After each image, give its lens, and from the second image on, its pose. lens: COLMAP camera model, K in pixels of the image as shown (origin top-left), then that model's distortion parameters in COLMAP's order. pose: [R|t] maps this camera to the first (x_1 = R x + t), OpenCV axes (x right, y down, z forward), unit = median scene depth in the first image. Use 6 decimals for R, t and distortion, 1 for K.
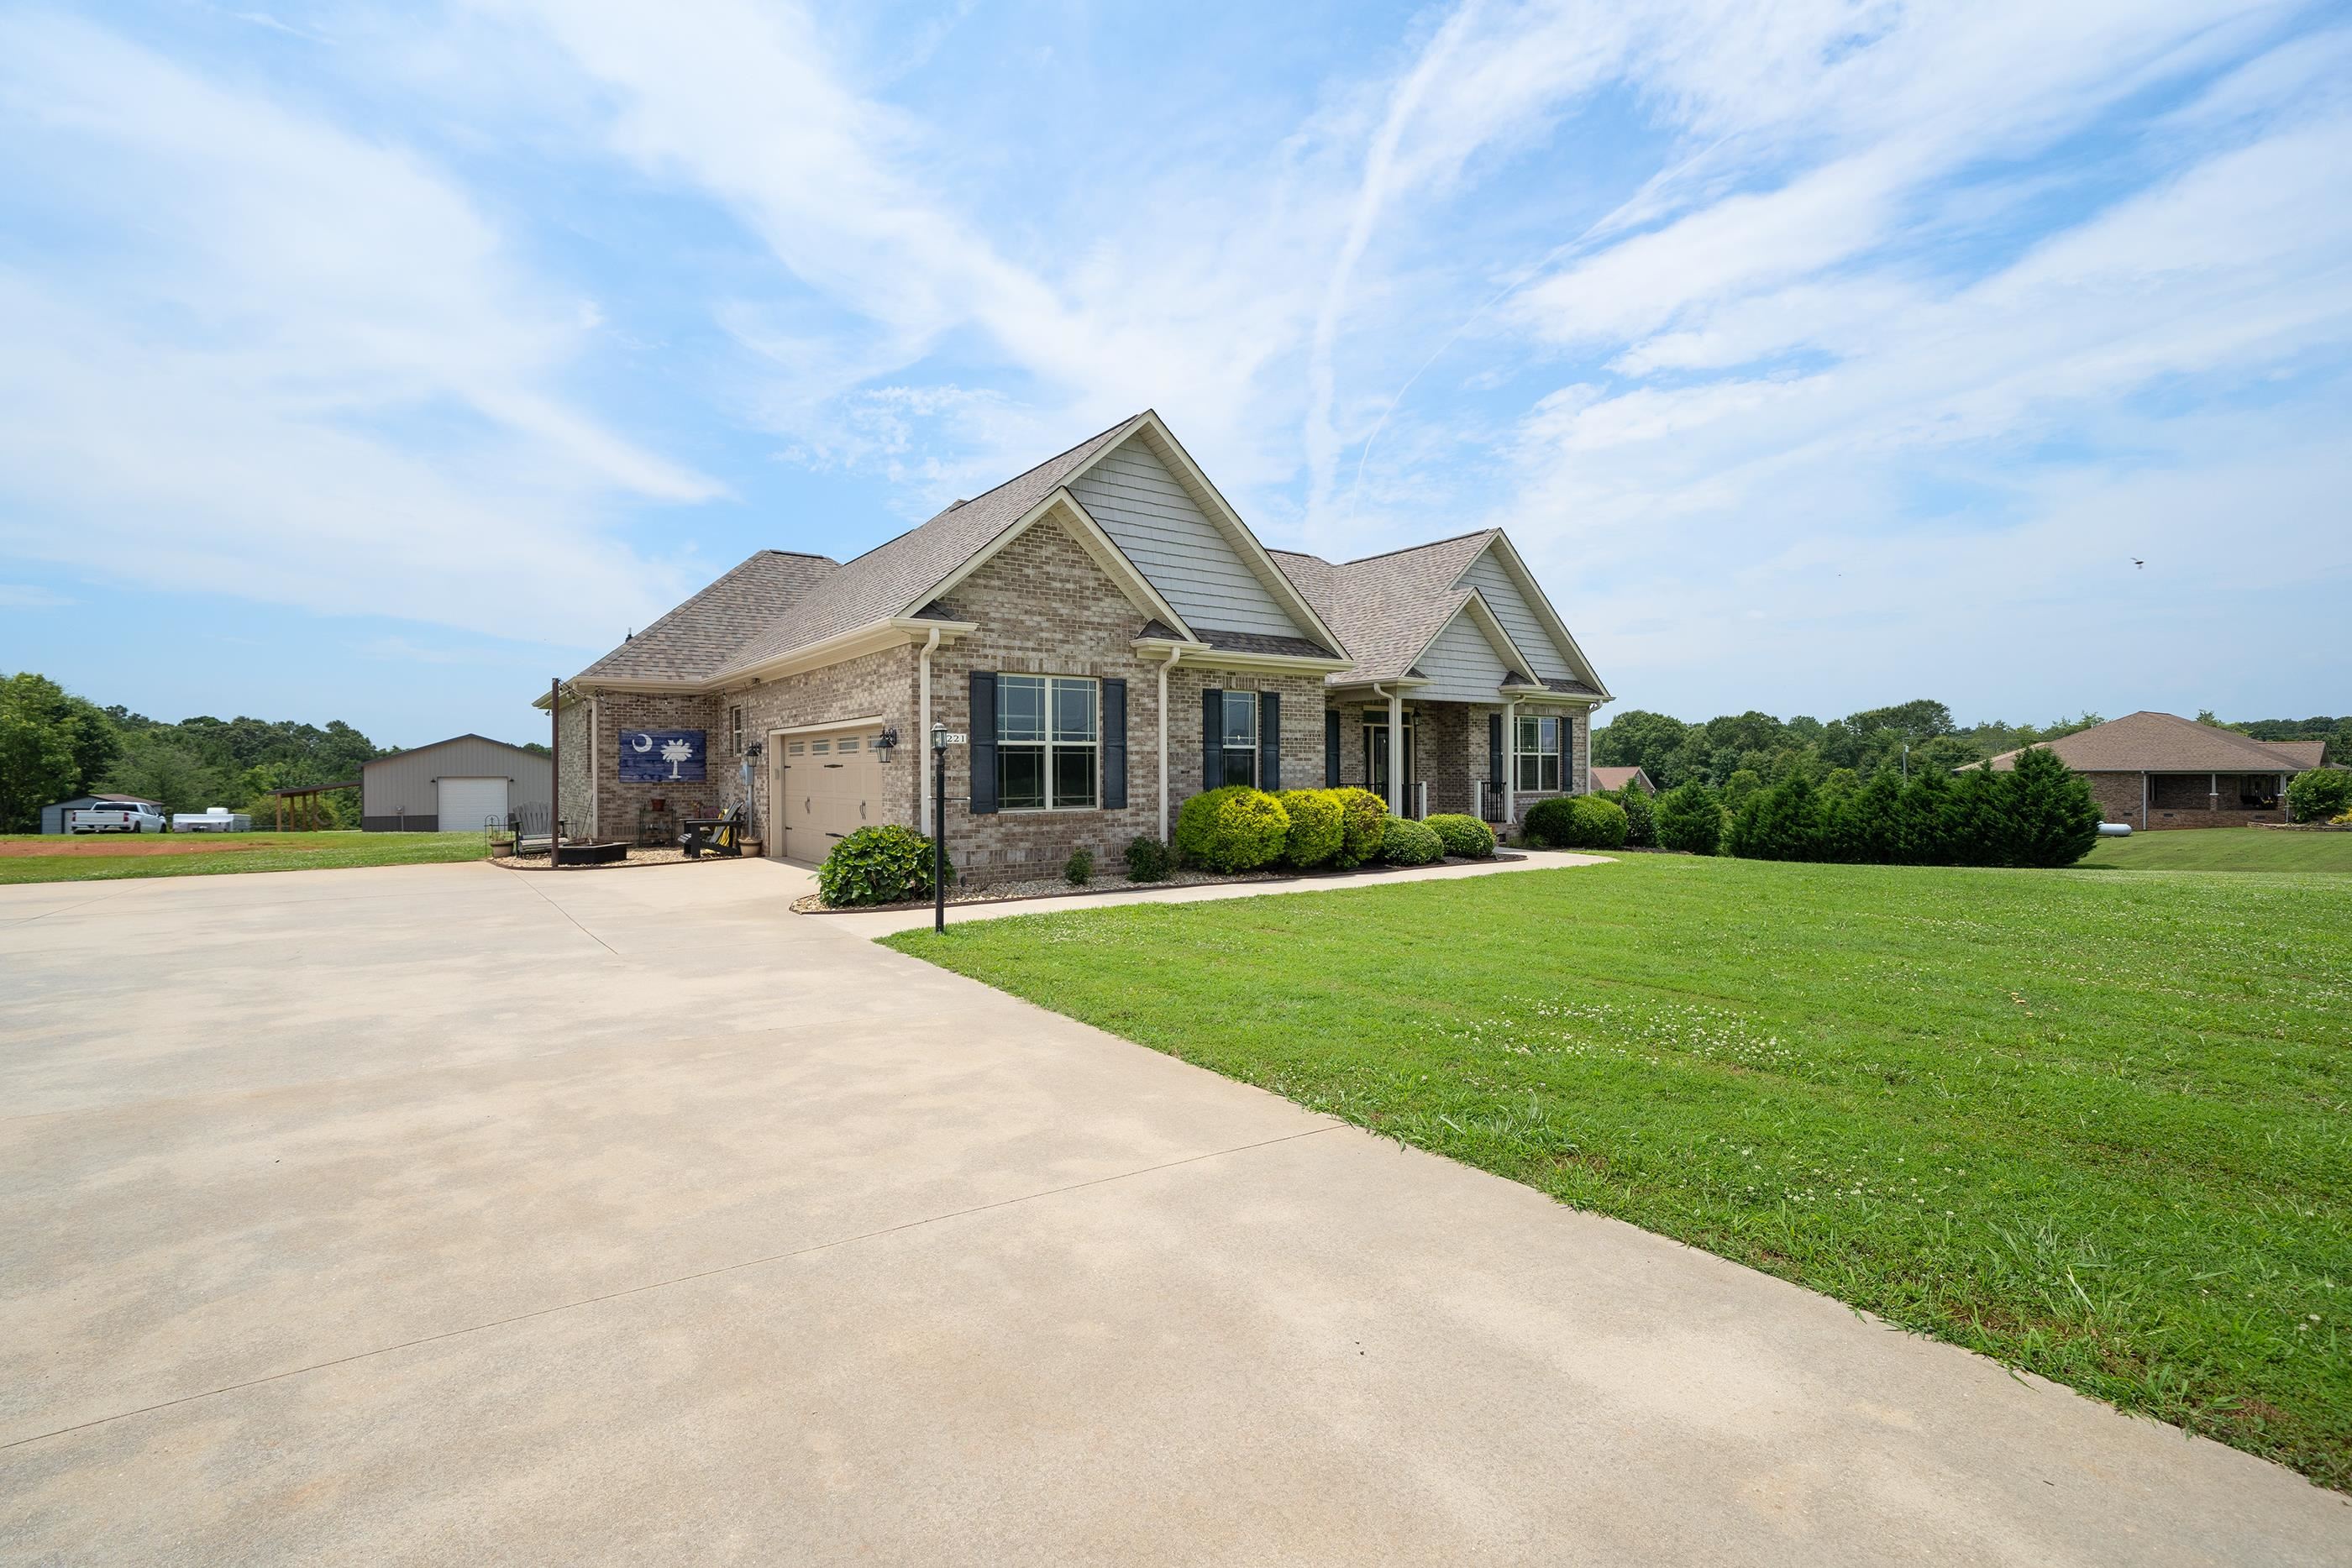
lens RADIAL K [[1058.1, 0, 1176.0], [0, 1058.1, 784.0], [0, 0, 1]] dist [0.003877, 0.000448]
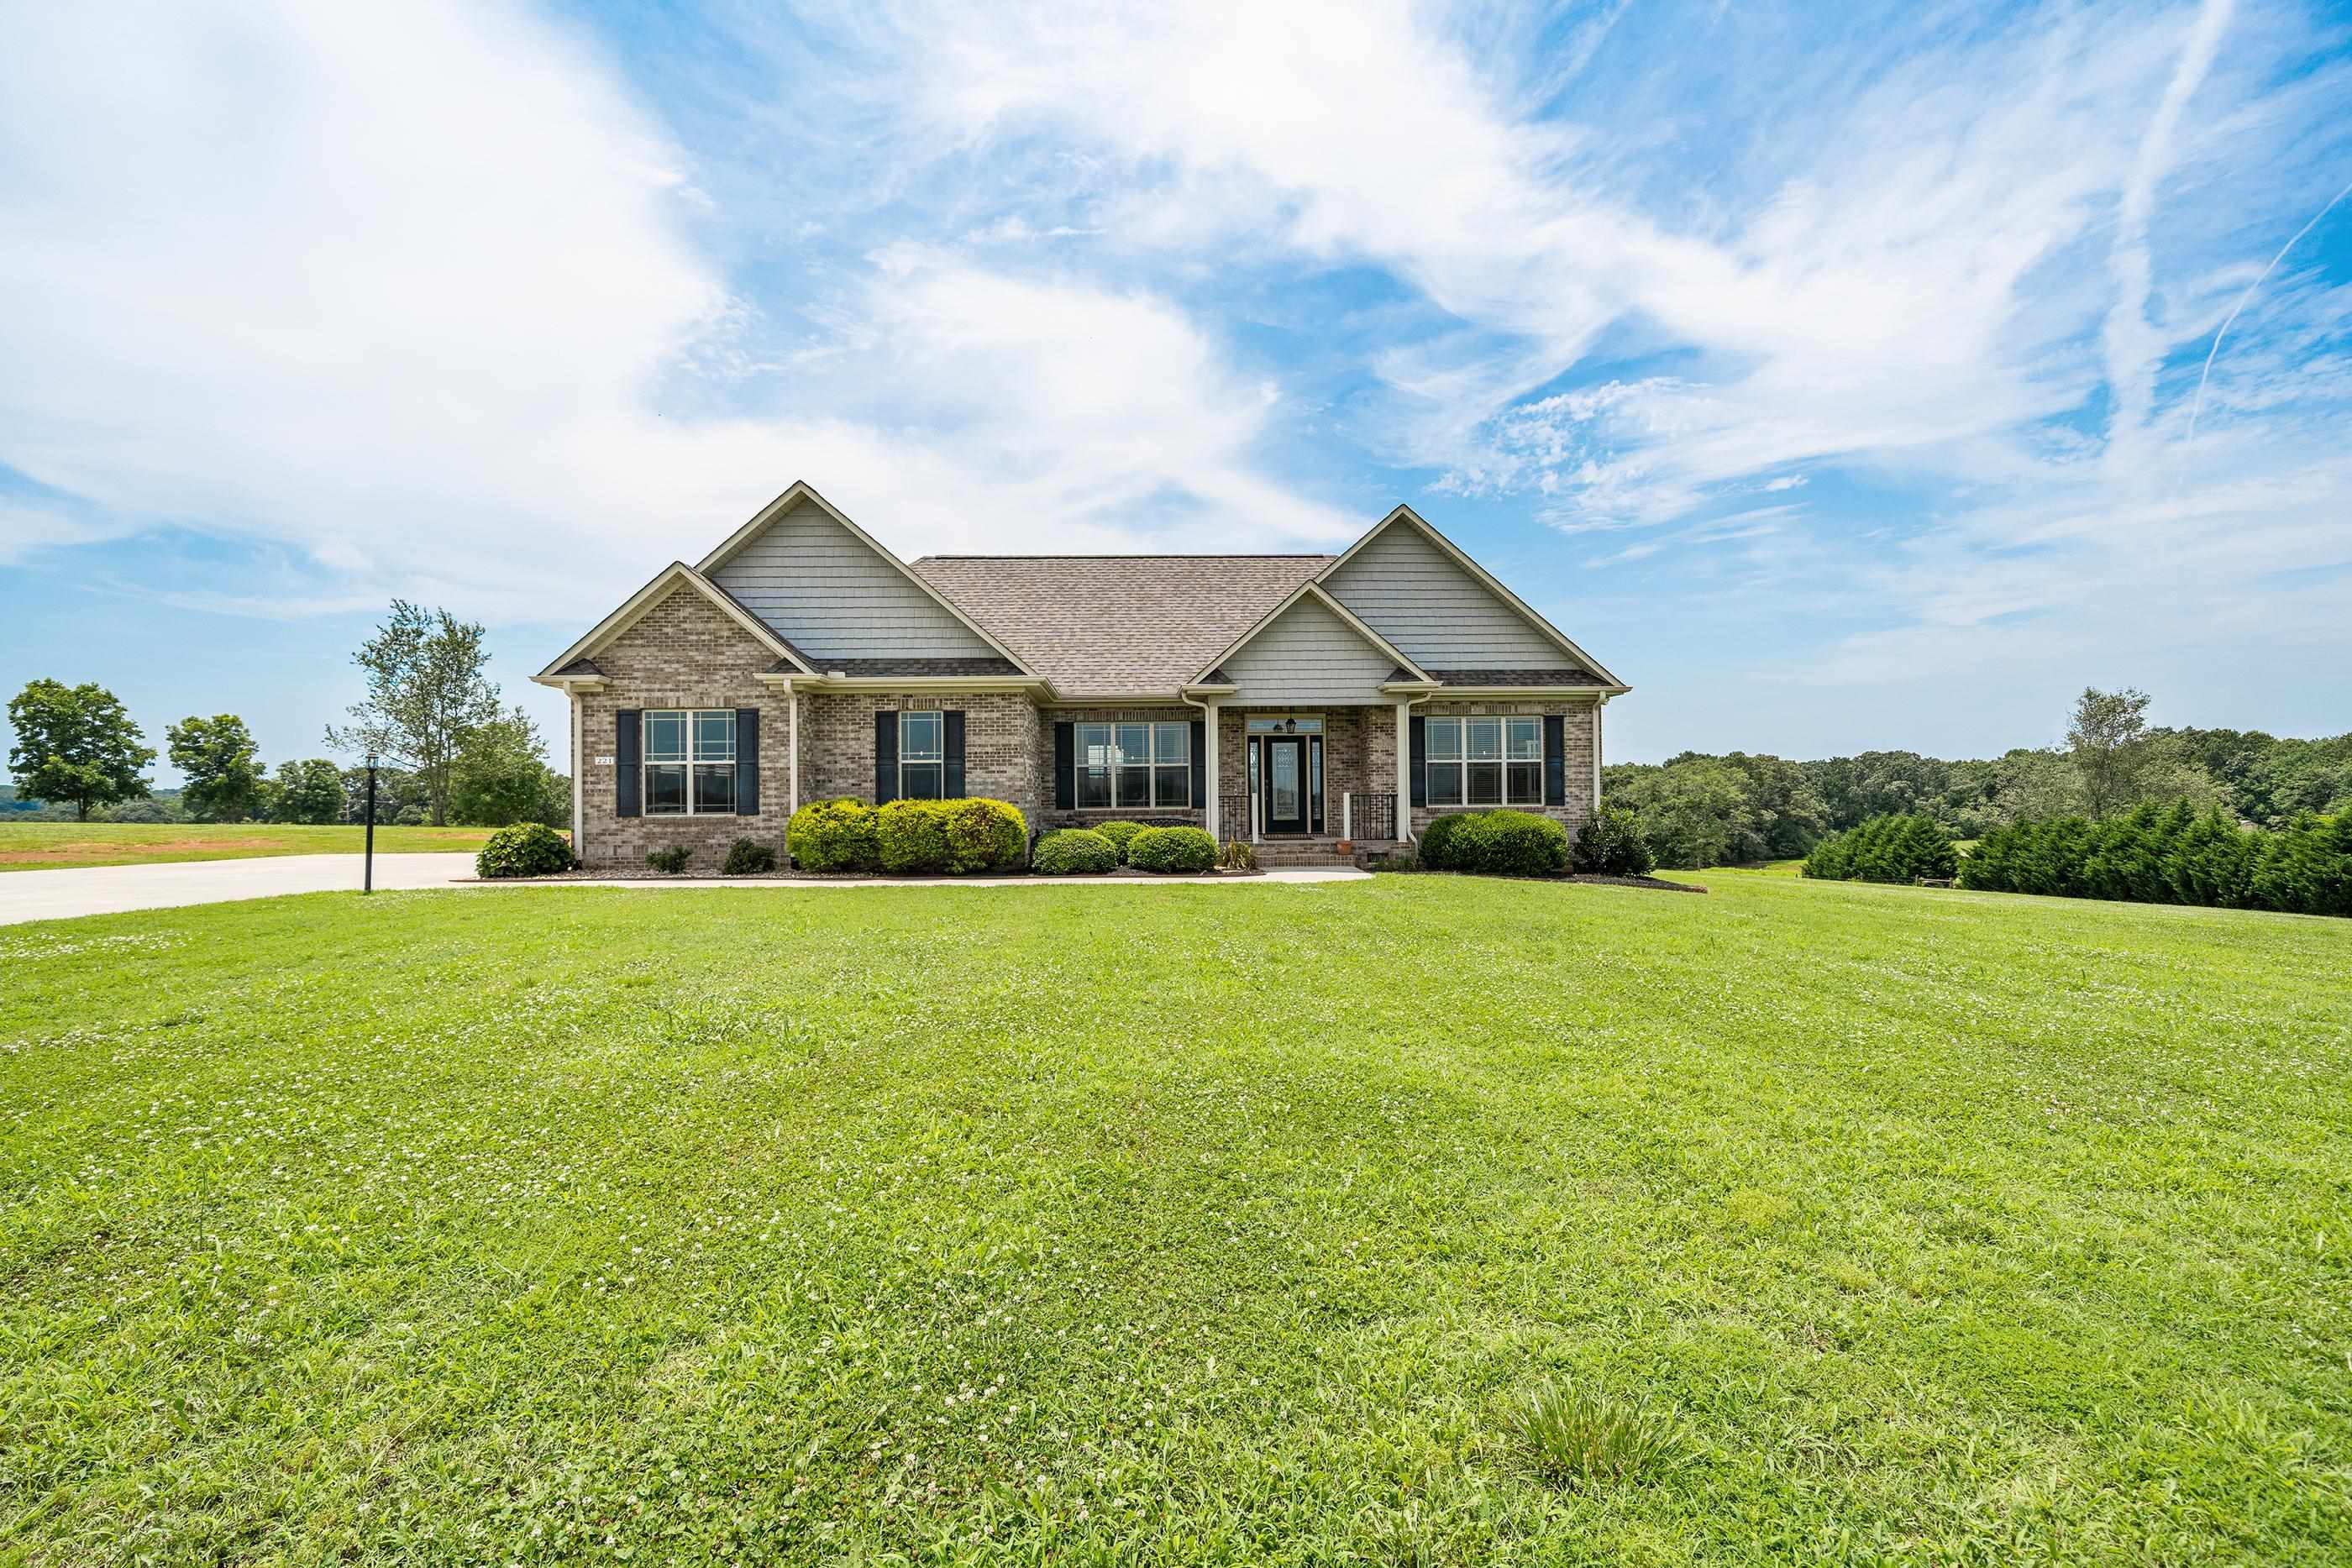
lens RADIAL K [[1076.4, 0, 1174.7], [0, 1076.4, 735.9], [0, 0, 1]] dist [0.000781, 0.000180]
pose [[0.822325, -0.034454, -0.567975, 0.980265], [-0.001091, 0.998068, -0.062122, 0.008233], [0.569018, 0.051704, 0.820698, 0.243653]]
